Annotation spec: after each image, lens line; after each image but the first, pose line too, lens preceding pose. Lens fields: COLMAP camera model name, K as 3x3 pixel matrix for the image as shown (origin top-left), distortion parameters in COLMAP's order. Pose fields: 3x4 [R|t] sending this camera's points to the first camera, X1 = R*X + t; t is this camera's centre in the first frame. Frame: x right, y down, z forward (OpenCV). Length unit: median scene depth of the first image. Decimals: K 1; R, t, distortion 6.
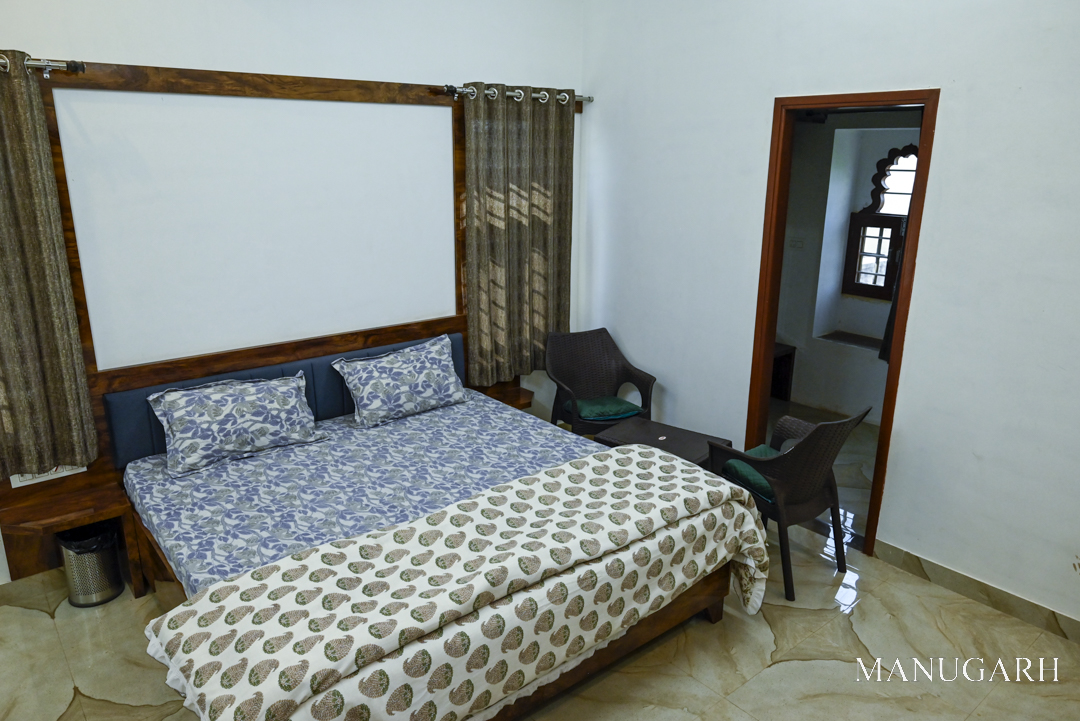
lens RADIAL K [[748.2, 0, 535.6], [0, 748.2, 361.1], [0, 0, 1]] dist [-0.010394, 0.002916]
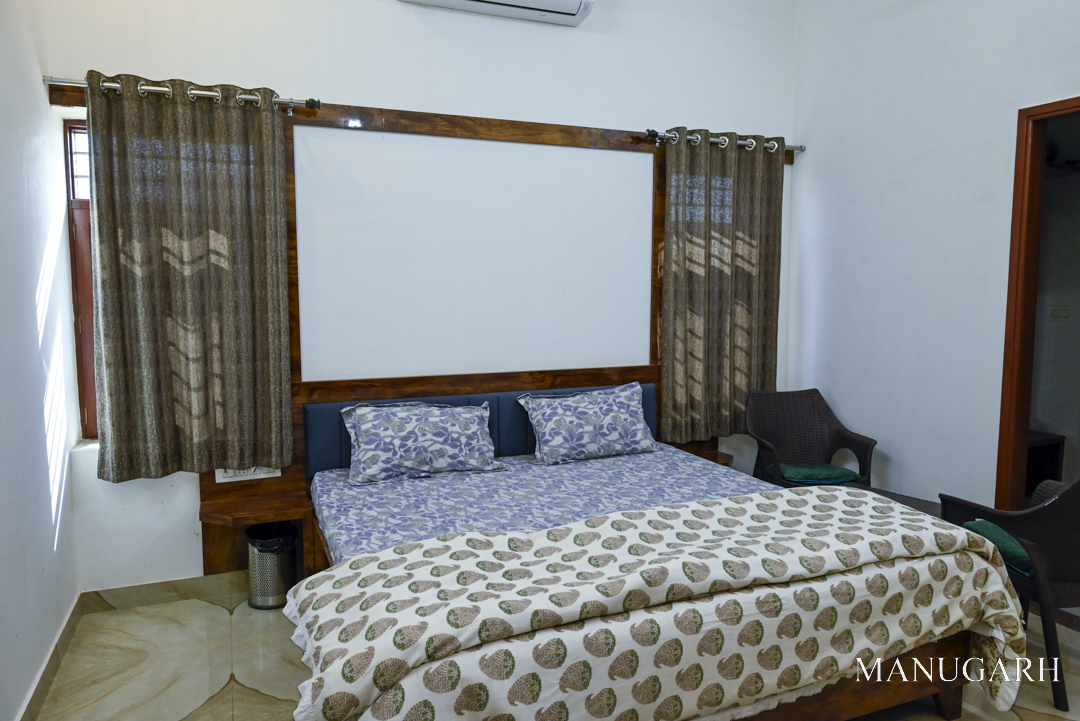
lens RADIAL K [[748.2, 0, 540.6], [0, 748.2, 358.1], [0, 0, 1]] dist [-0.010394, 0.002916]
pose [[0.958999, 0.022460, -0.282518, 0.044608], [-0.072235, 0.983303, -0.167026, 0.149591], [0.274049, 0.180586, 0.944609, 0.090103]]
